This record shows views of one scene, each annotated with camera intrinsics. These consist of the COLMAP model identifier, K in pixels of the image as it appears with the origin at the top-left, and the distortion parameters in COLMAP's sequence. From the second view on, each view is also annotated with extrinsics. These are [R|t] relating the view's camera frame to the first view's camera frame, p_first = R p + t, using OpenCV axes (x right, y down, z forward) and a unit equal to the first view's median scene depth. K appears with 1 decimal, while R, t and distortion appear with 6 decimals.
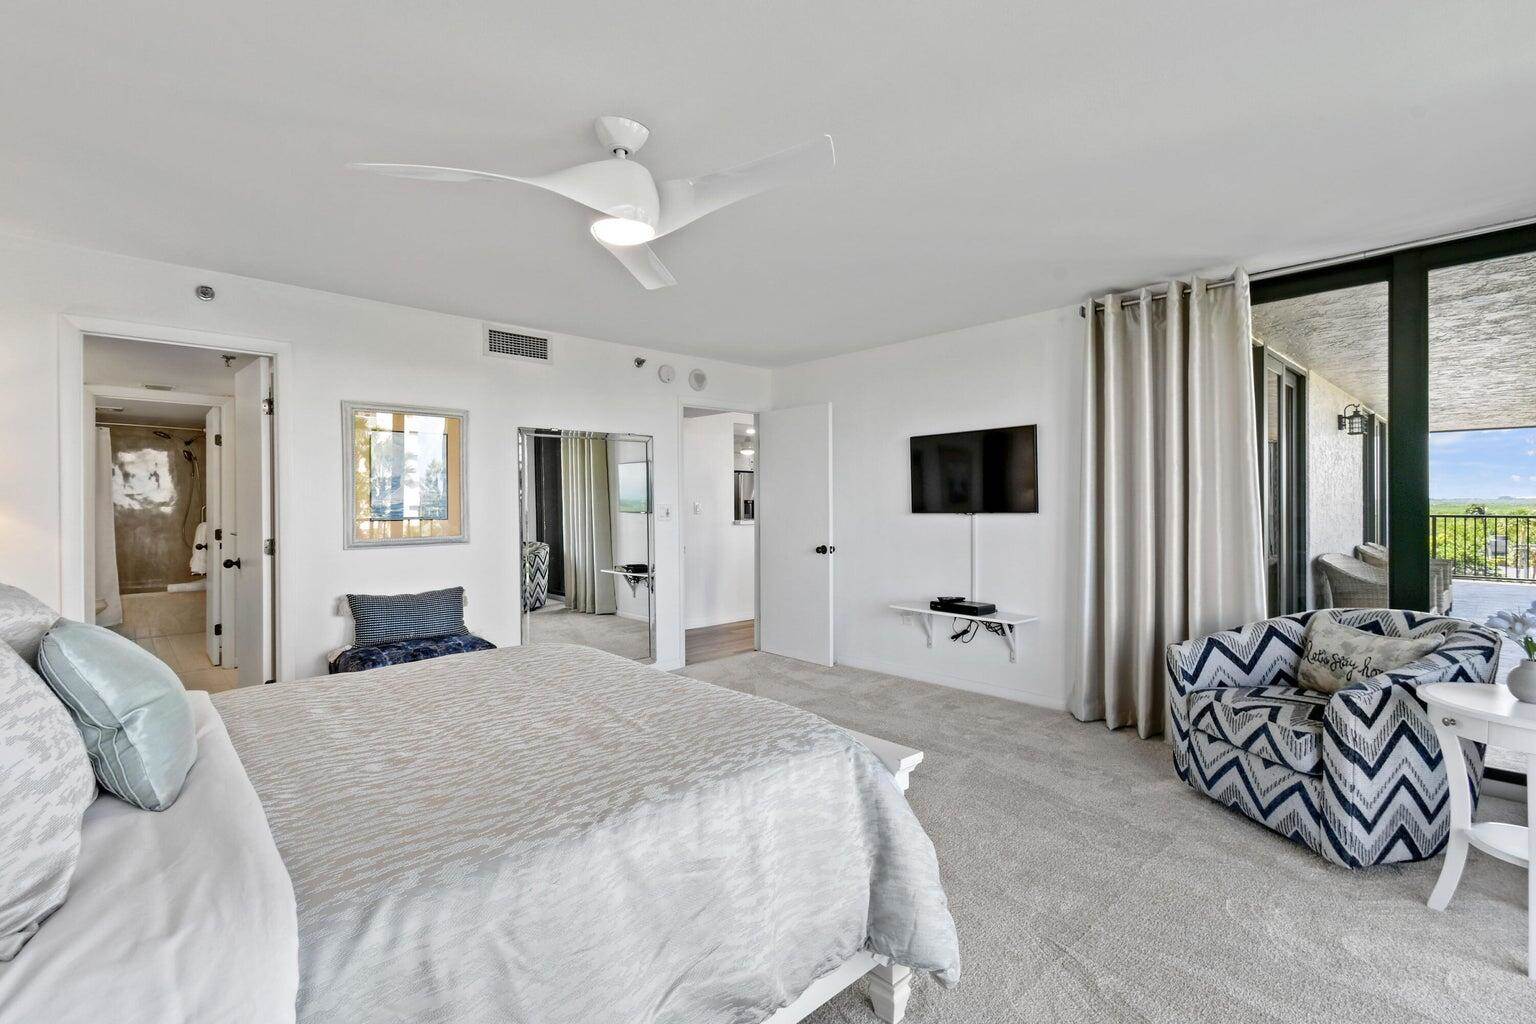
lens RADIAL K [[682.5, 0, 771.9], [0, 682.5, 506.5], [0, 0, 1]] dist [-0.000687, -0.000351]
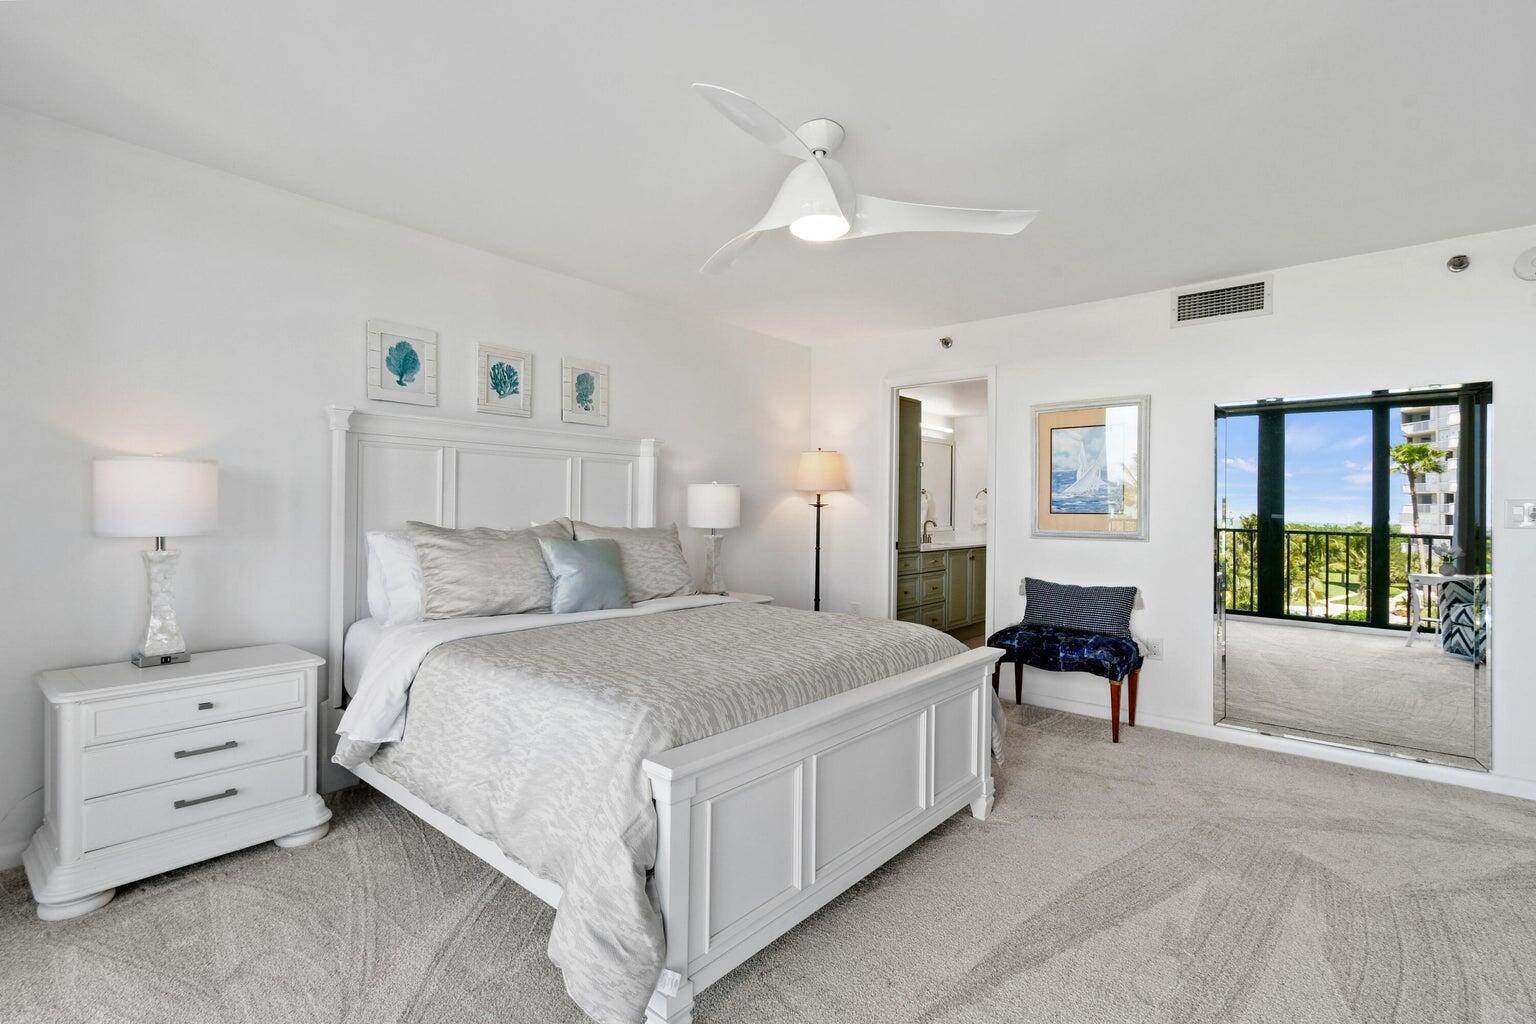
lens RADIAL K [[709.5, 0, 771.6], [0, 709.5, 506.2], [0, 0, 1]] dist [-0.000328, -0.000626]
pose [[0.114055, 0.007042, -0.993449, 0.461022], [-0.016236, 0.999855, 0.005223, 0.012364], [0.993342, 0.015534, 0.114153, 0.425293]]
